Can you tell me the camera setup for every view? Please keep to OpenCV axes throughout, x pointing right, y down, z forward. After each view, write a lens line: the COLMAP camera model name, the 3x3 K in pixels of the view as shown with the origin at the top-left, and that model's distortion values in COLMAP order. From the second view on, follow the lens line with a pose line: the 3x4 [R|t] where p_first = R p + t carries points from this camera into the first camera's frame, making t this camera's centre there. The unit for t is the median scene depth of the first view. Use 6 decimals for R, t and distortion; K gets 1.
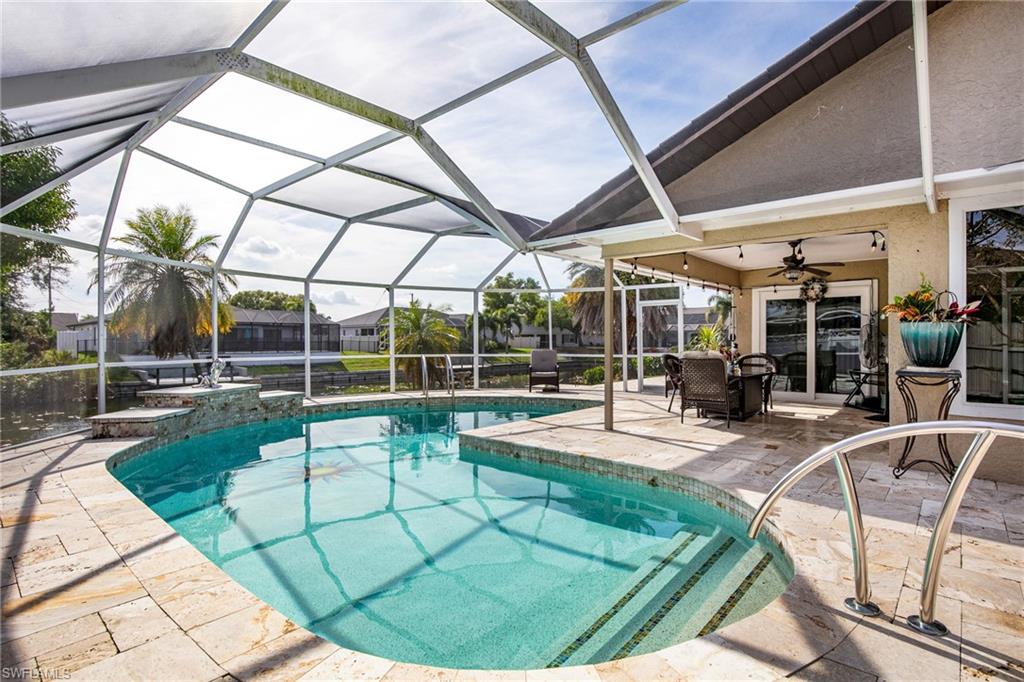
lens RADIAL K [[511.5, 0, 507.4], [0, 511.5, 341.1], [0, 0, 1]] dist [-0.019579, 0.001500]
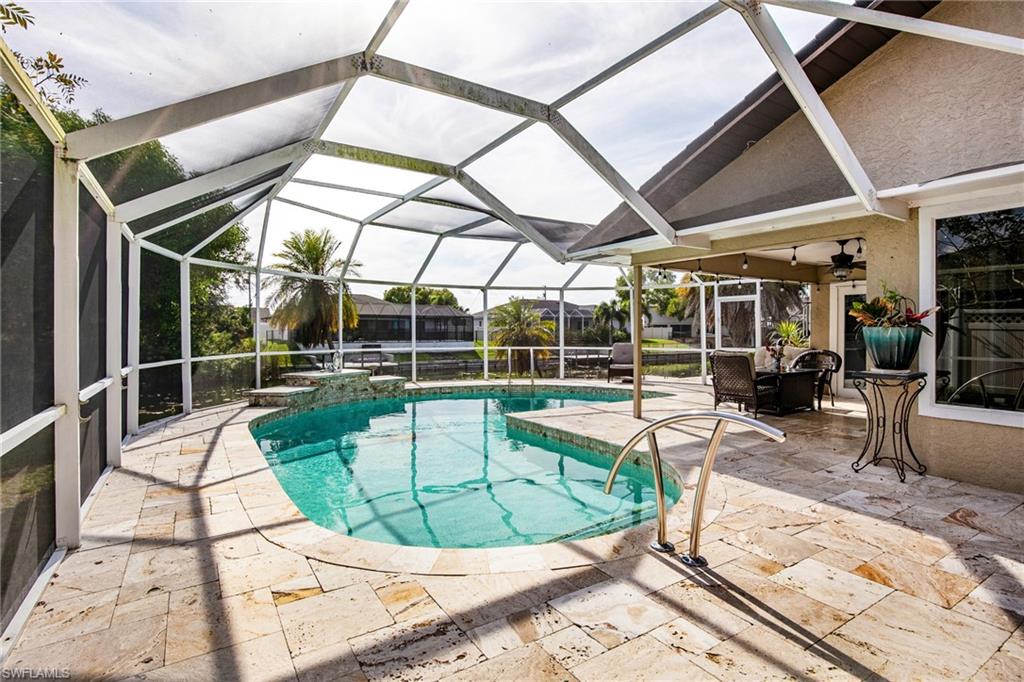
lens RADIAL K [[503.6, 0, 511.8], [0, 503.6, 330.0], [0, 0, 1]] dist [-0.012419, -0.000470]
pose [[0.965442, 0.002029, -0.260610, 0.151354], [-0.002427, 0.999996, -0.001203, -0.012034], [0.260606, 0.001794, 0.965443, -0.095194]]
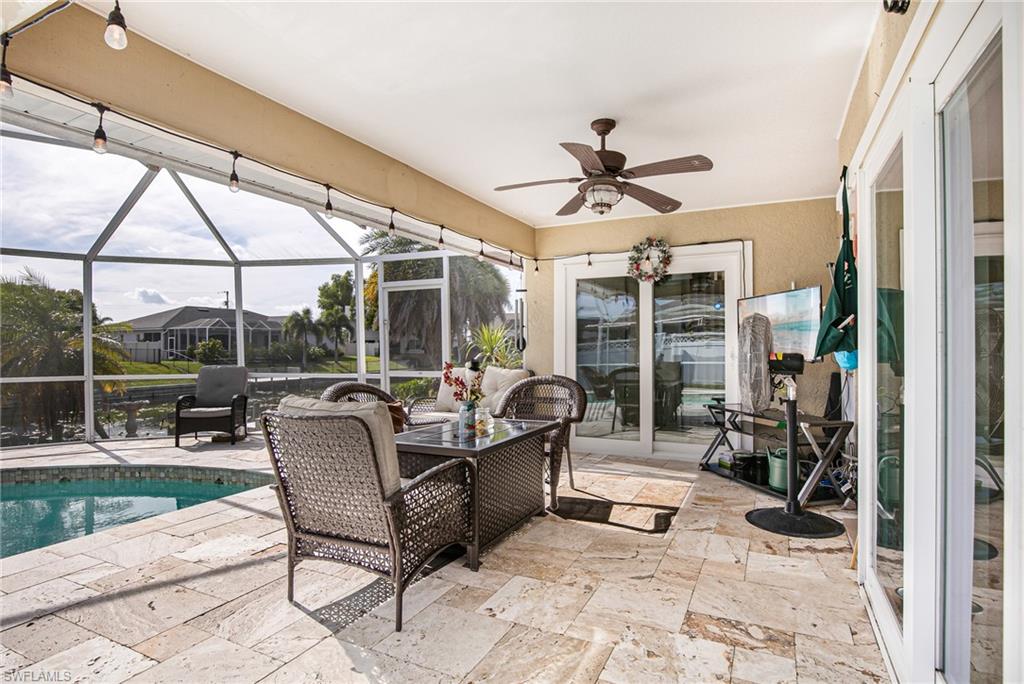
lens RADIAL K [[531.6, 0, 498.9], [0, 531.6, 345.8], [0, 0, 1]] dist [-0.002640, -0.000014]
pose [[0.968309, -0.003598, 0.249731, 0.288300], [0.004236, 0.999989, -0.002015, -0.004818], [-0.249721, 0.003009, 0.968313, 0.463142]]
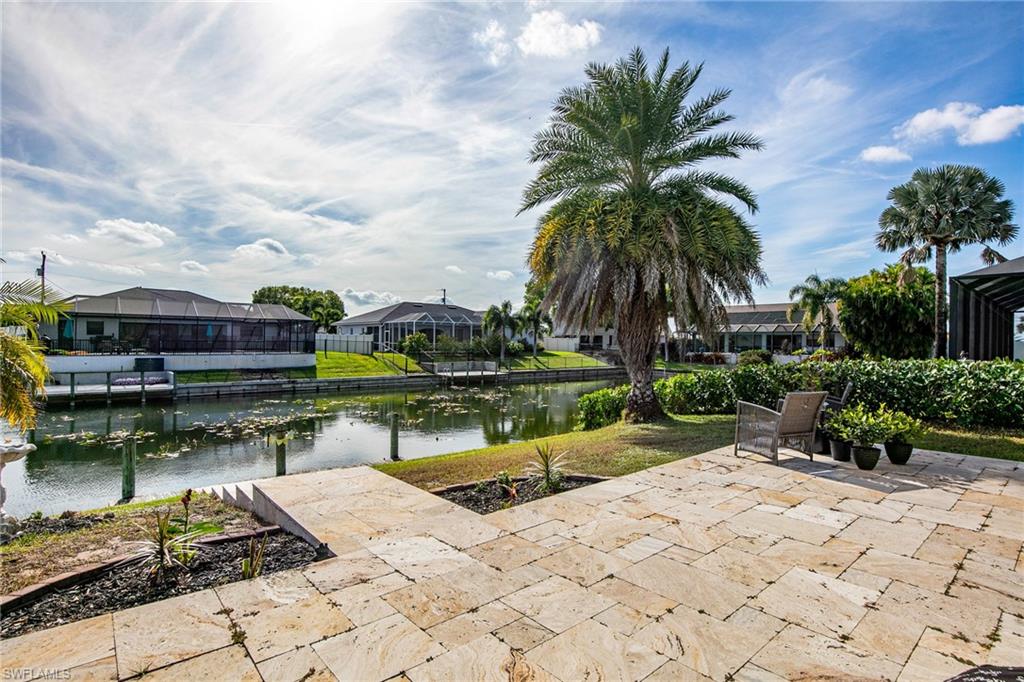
lens RADIAL K [[511.5, 0, 507.4], [0, 511.5, 341.1], [0, 0, 1]] dist [-0.019579, 0.001500]
pose [[0.992570, 0.010419, -0.121230, 0.398158], [-0.010647, 0.999943, -0.001234, -0.008666], [0.121211, 0.002515, 0.992624, 1.187565]]
